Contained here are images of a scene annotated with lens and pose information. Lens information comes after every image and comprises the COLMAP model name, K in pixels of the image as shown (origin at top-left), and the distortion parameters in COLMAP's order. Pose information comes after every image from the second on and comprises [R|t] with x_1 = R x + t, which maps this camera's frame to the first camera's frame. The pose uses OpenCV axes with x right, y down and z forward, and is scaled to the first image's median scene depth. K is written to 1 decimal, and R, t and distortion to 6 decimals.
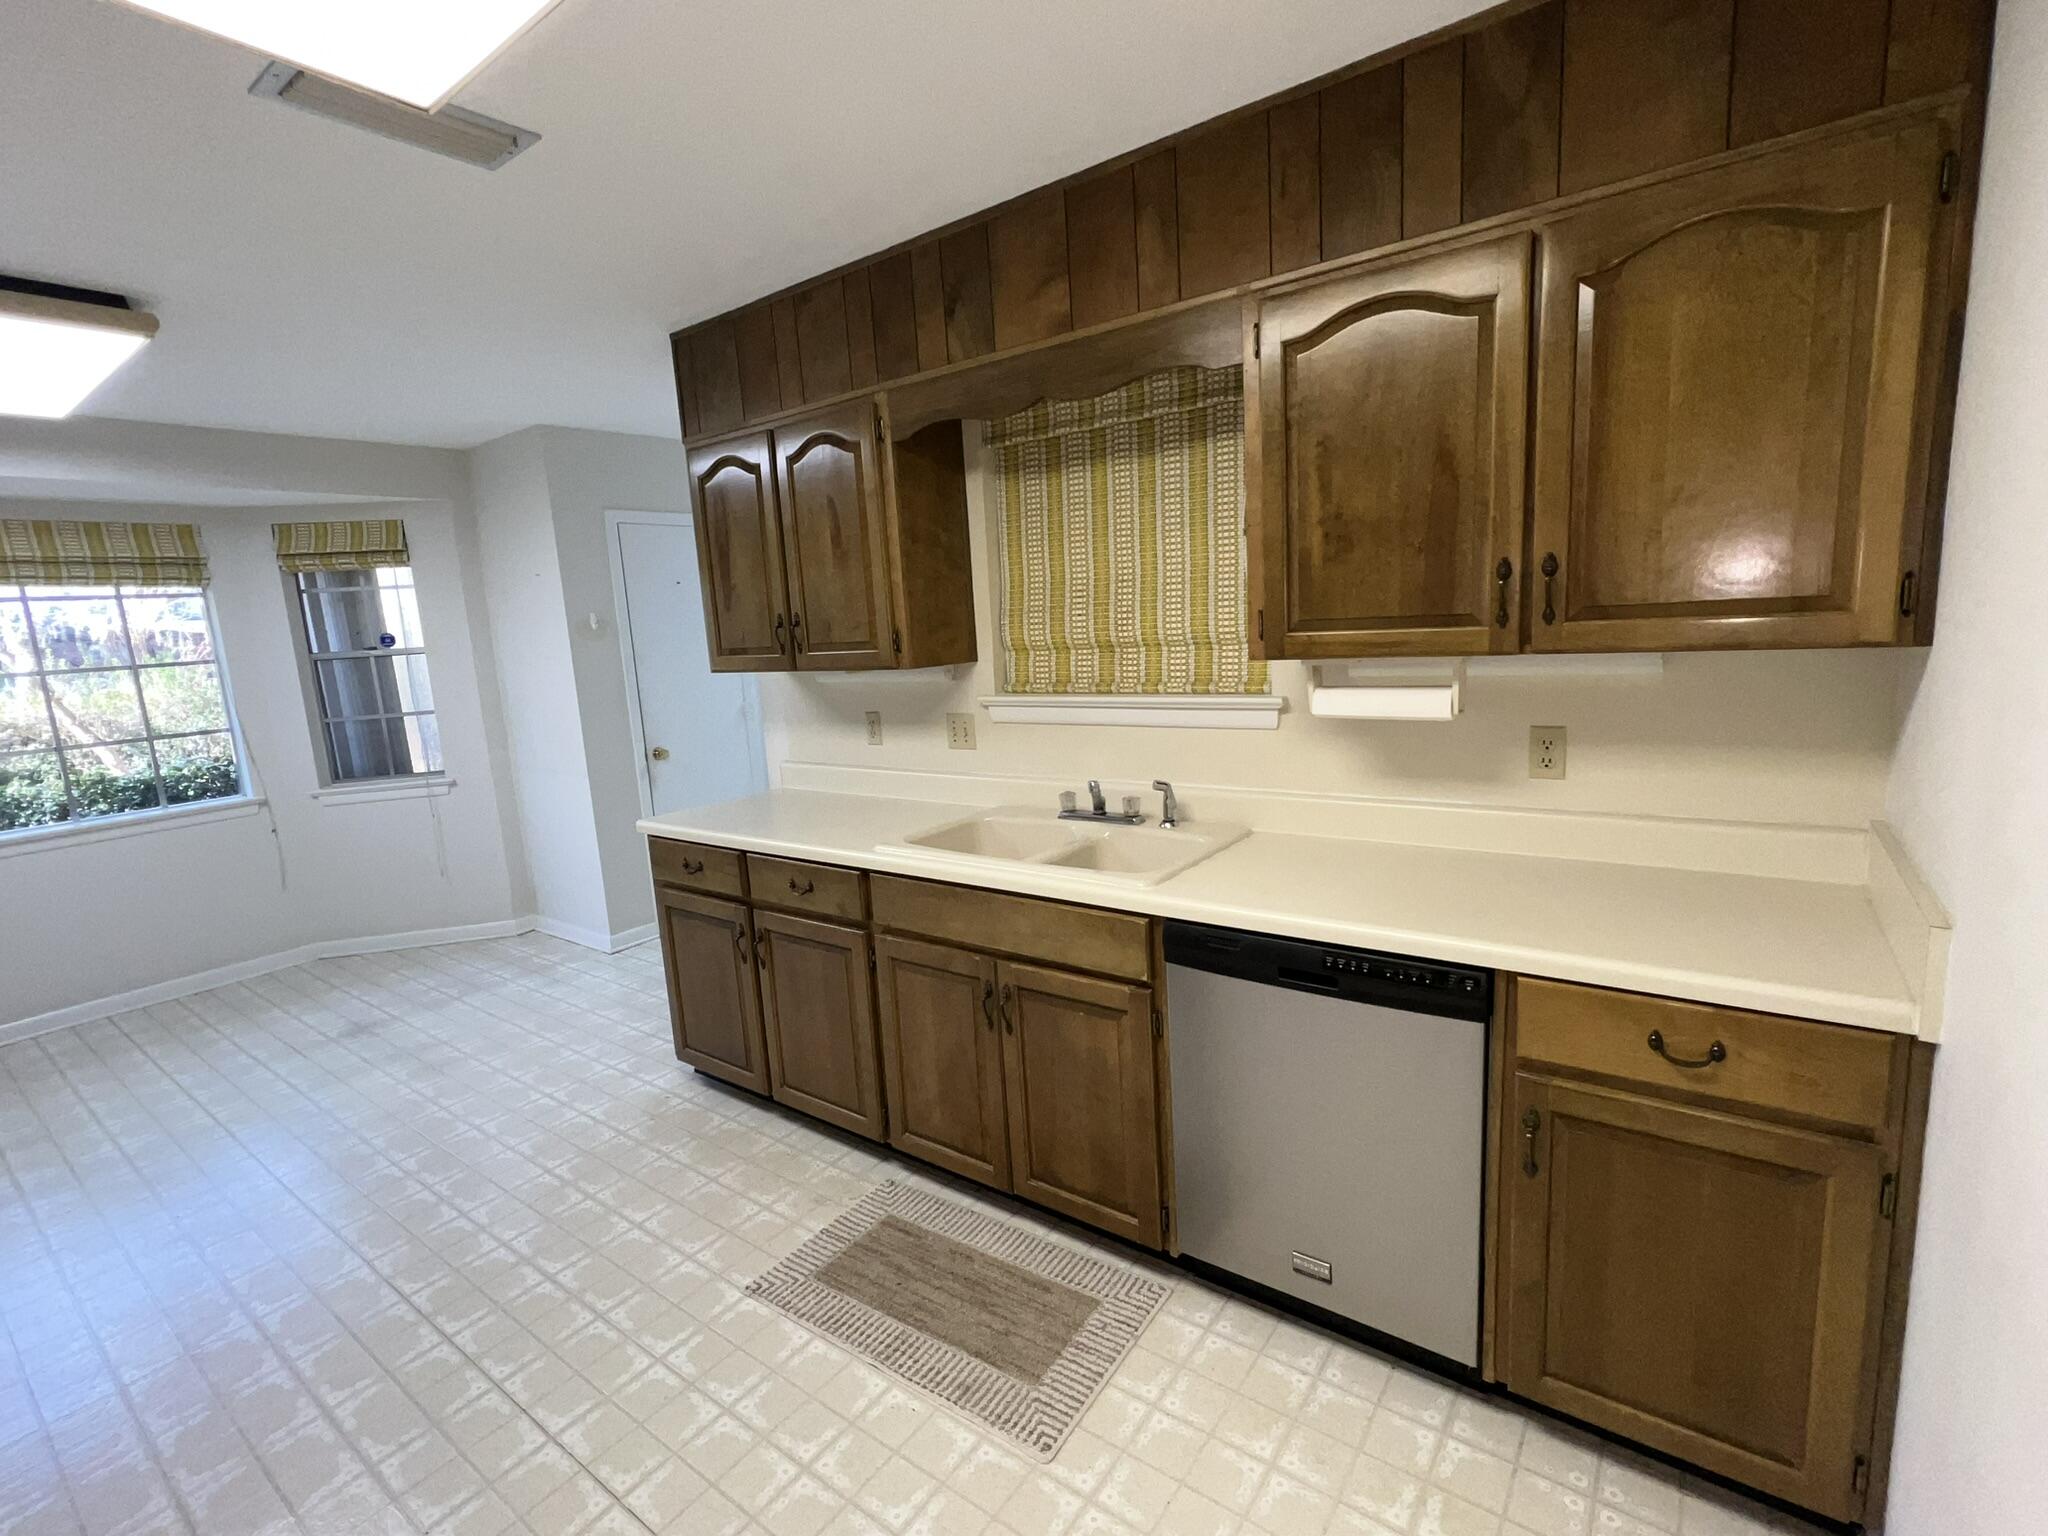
lens RADIAL K [[937.0, 0, 1024.0], [0, 937.0, 773.3], [0, 0, 1]] dist [-0.002626, 0.001486]
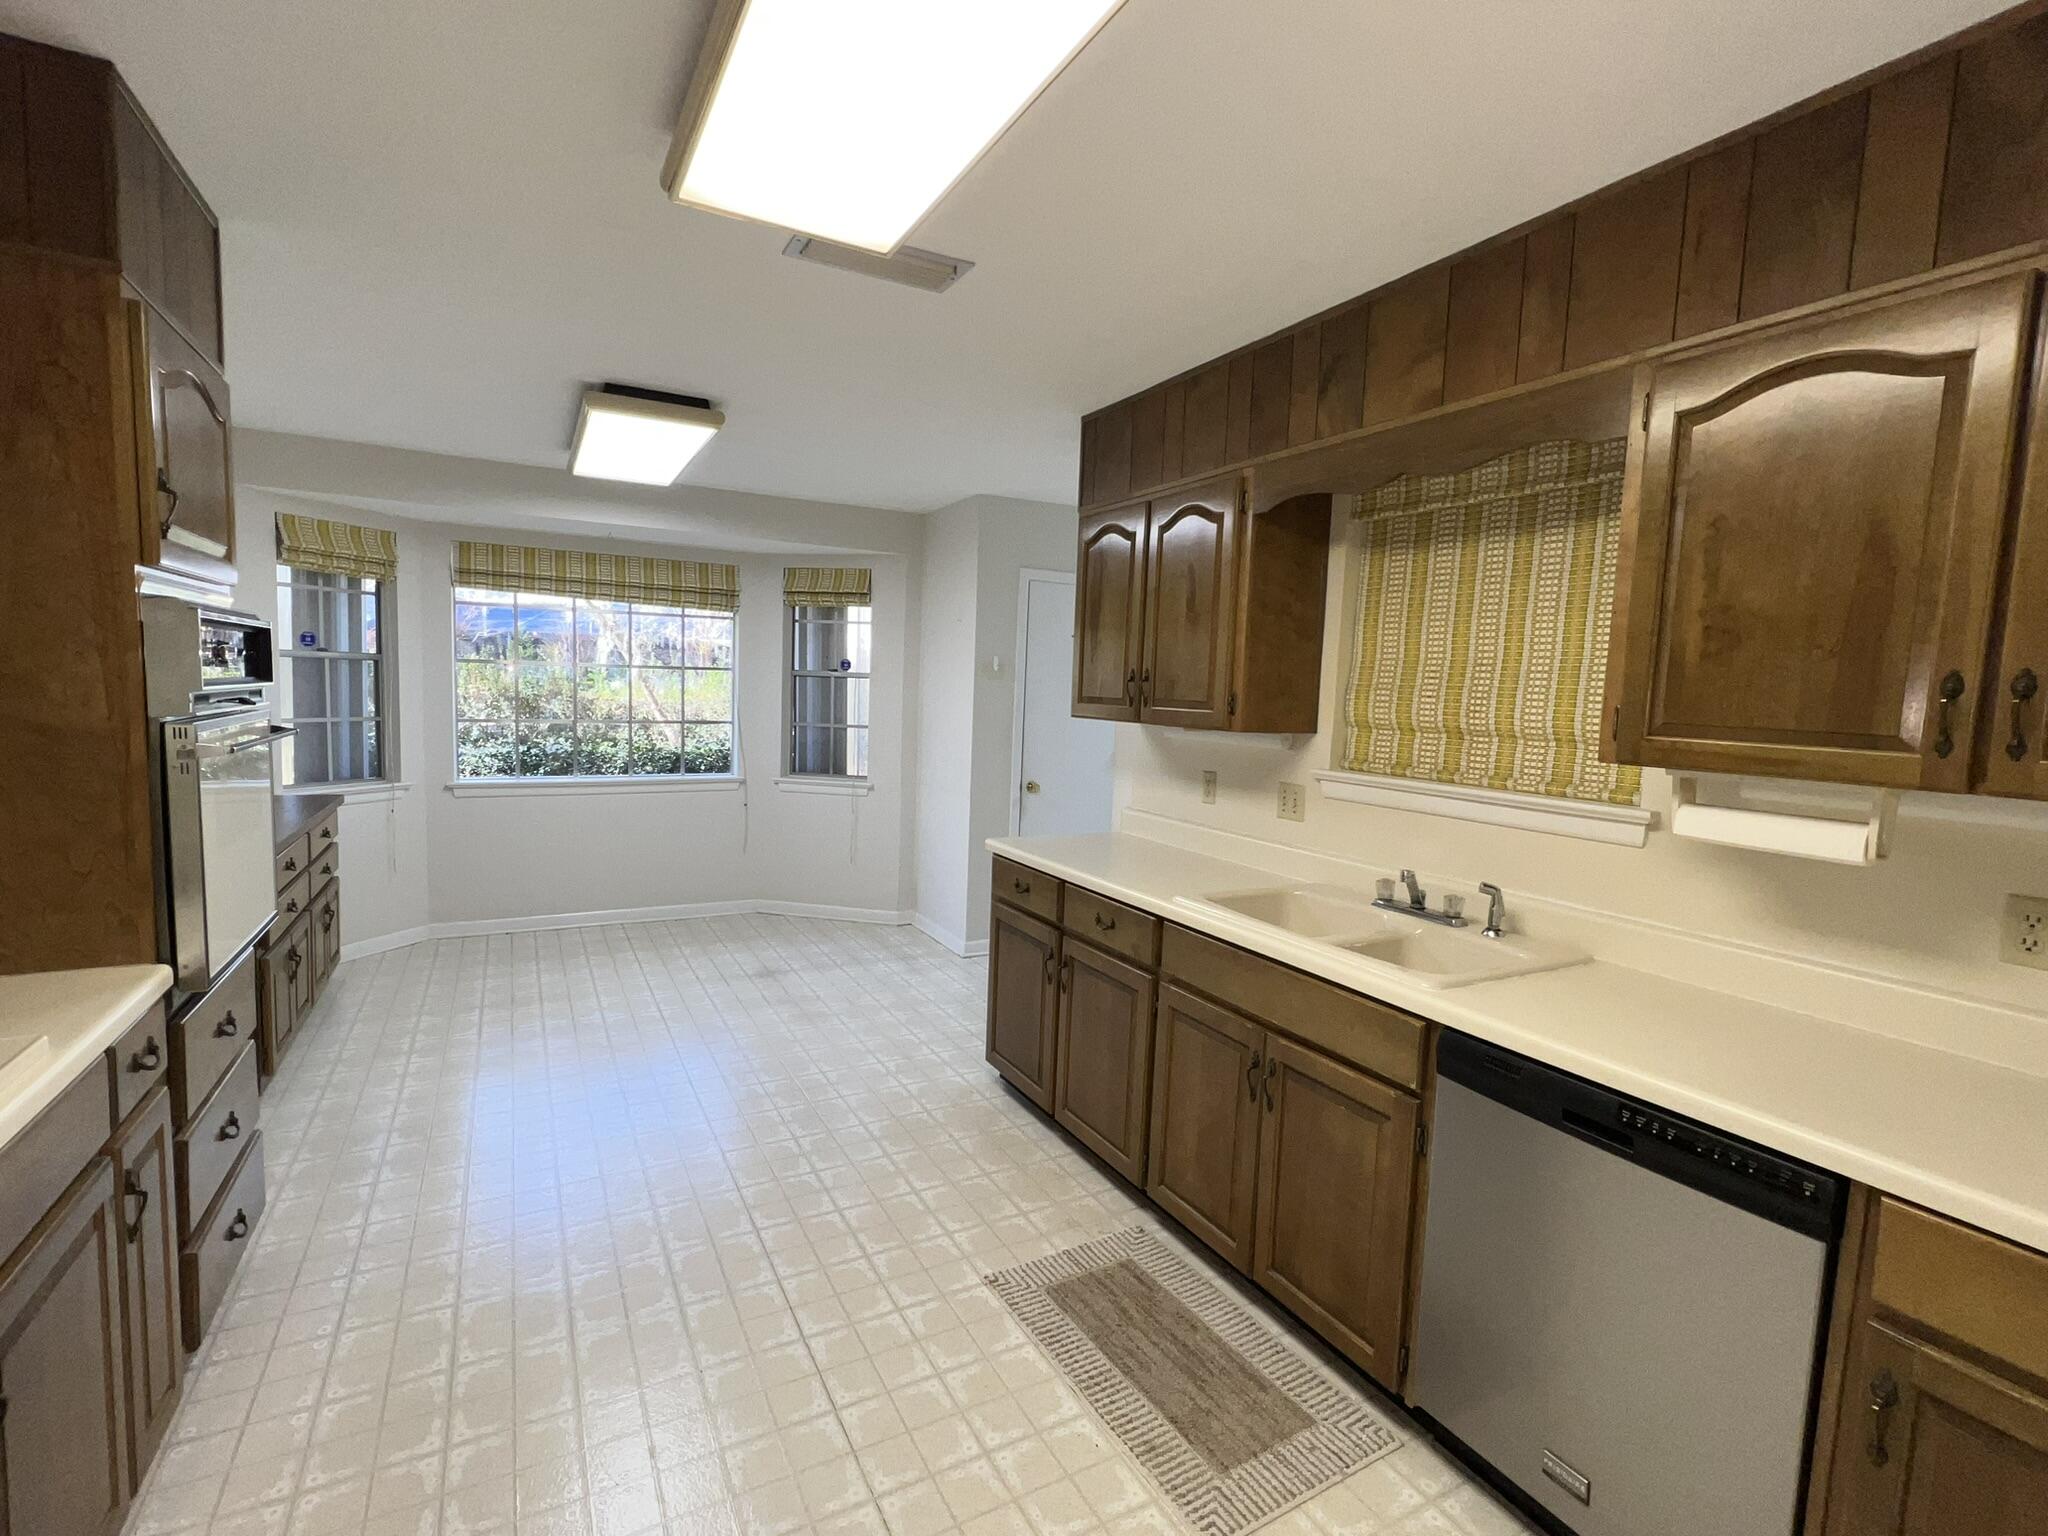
lens RADIAL K [[937.0, 0, 1024.2], [0, 937.0, 774.5], [0, 0, 1]] dist [-0.002626, 0.001486]
pose [[0.903391, 0.132502, -0.407834, 0.096346], [-0.160016, 0.986531, -0.033934, 0.006858], [0.397845, 0.095916, 0.912425, -0.020635]]
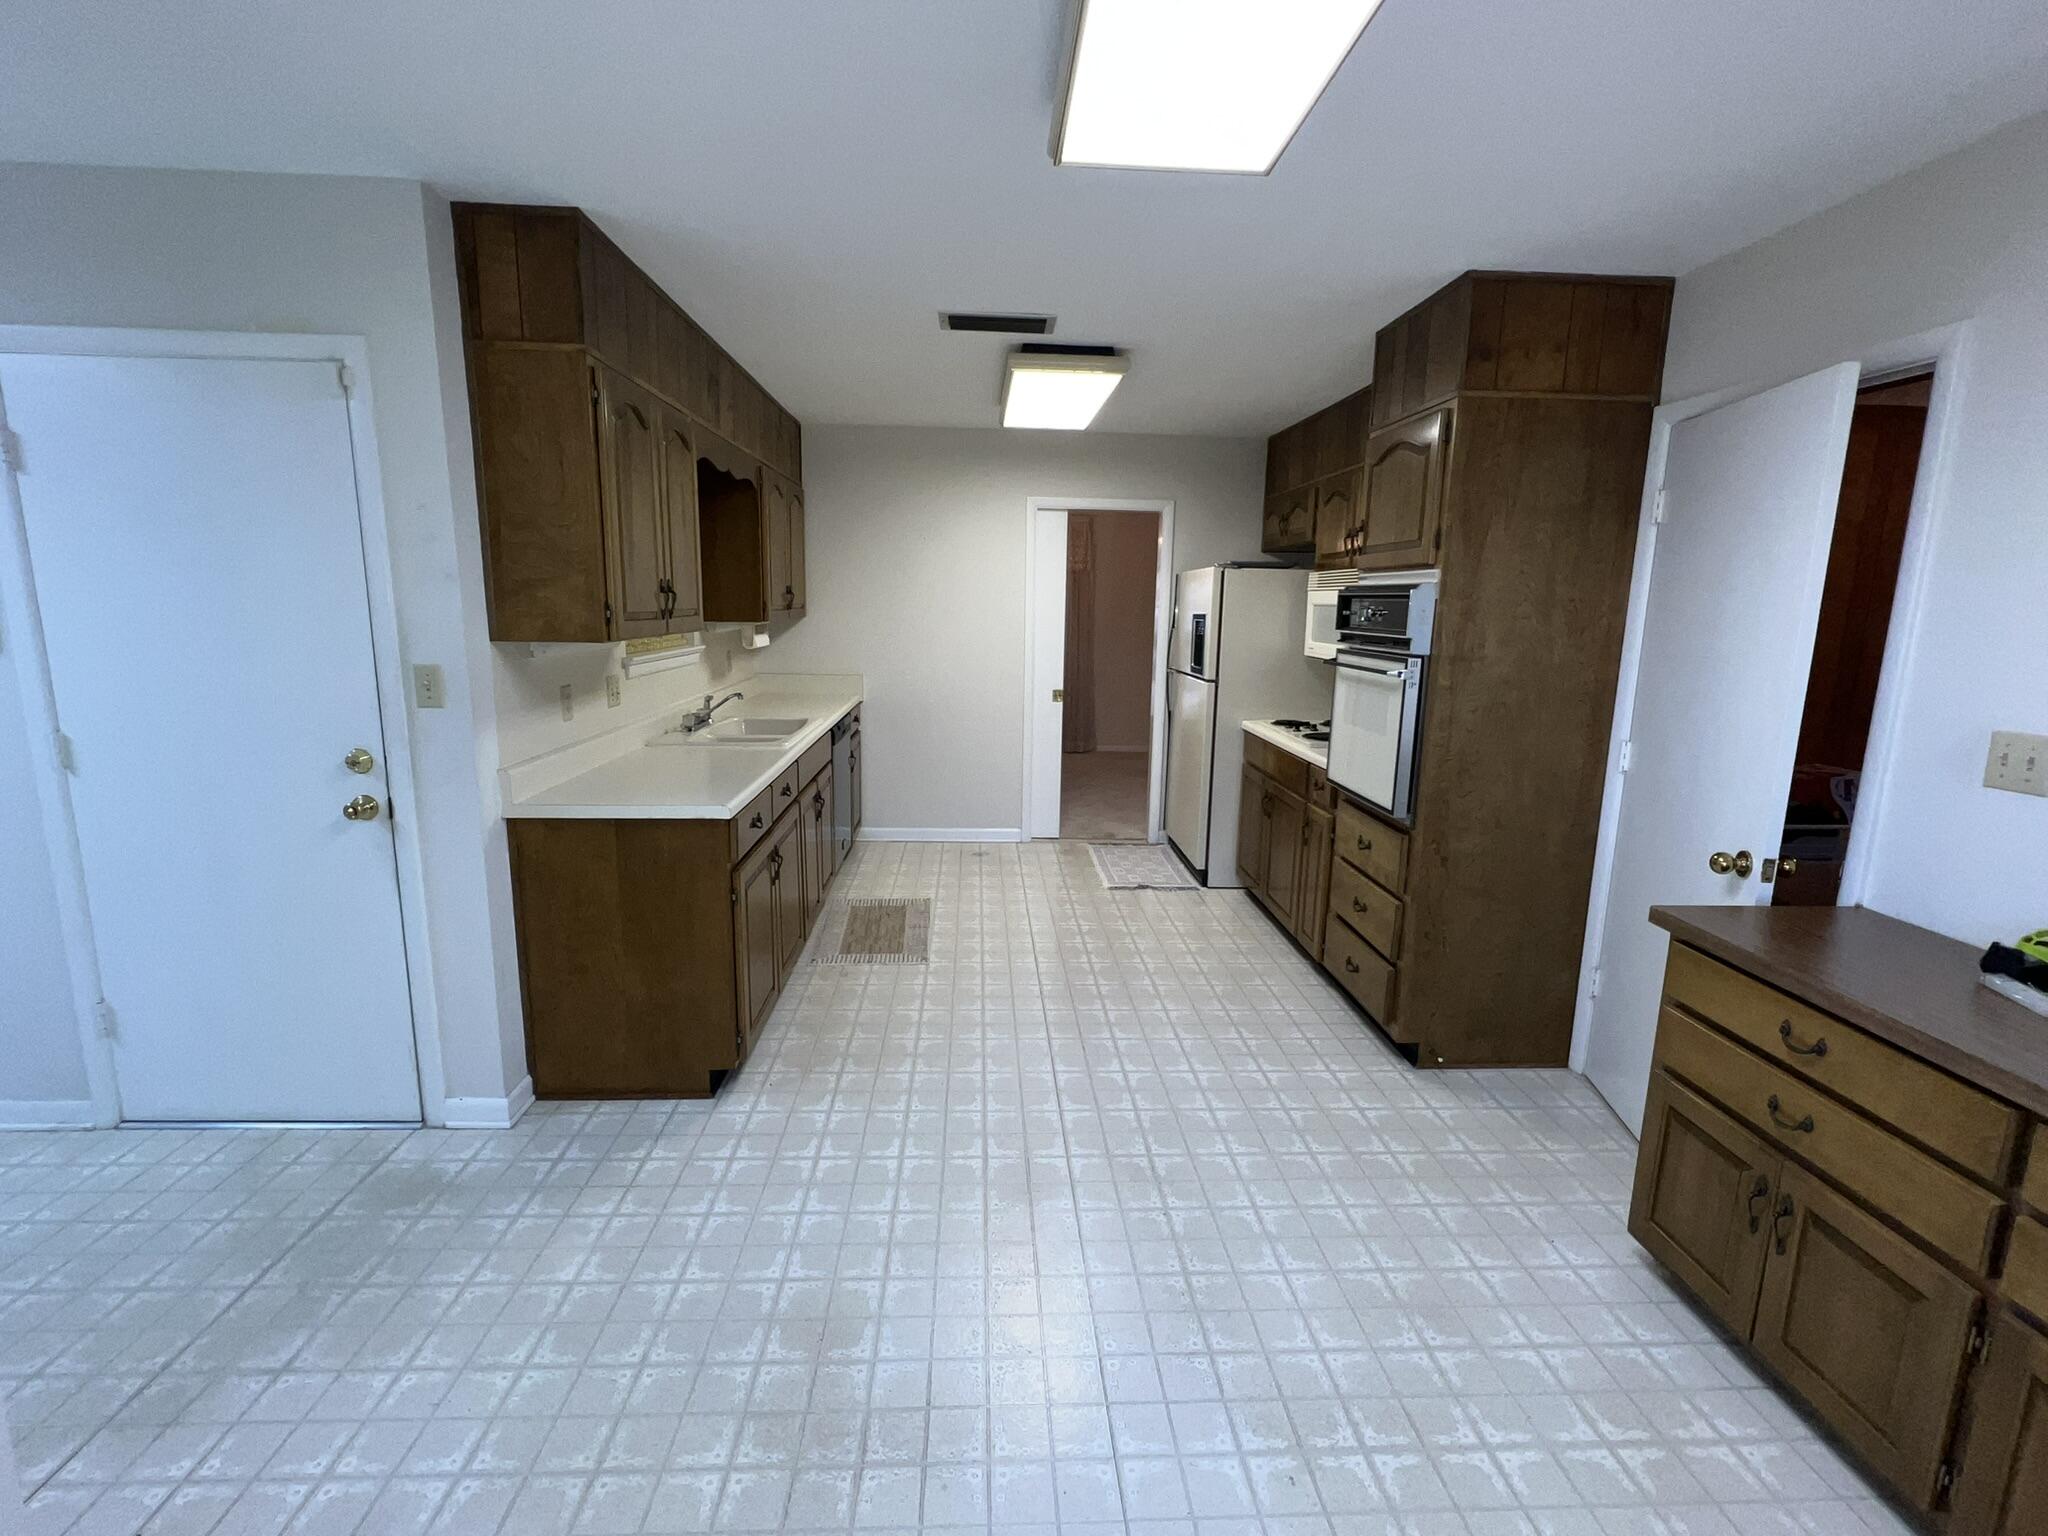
lens RADIAL K [[937.0, 0, 1024.8], [0, 937.0, 769.5], [0, 0, 1]] dist [-0.002626, 0.001486]
pose [[-0.635141, -0.092260, 0.766866, -1.586760], [0.147395, 0.960118, 0.237587, -0.187298], [-0.758202, 0.263934, -0.596212, 1.646375]]
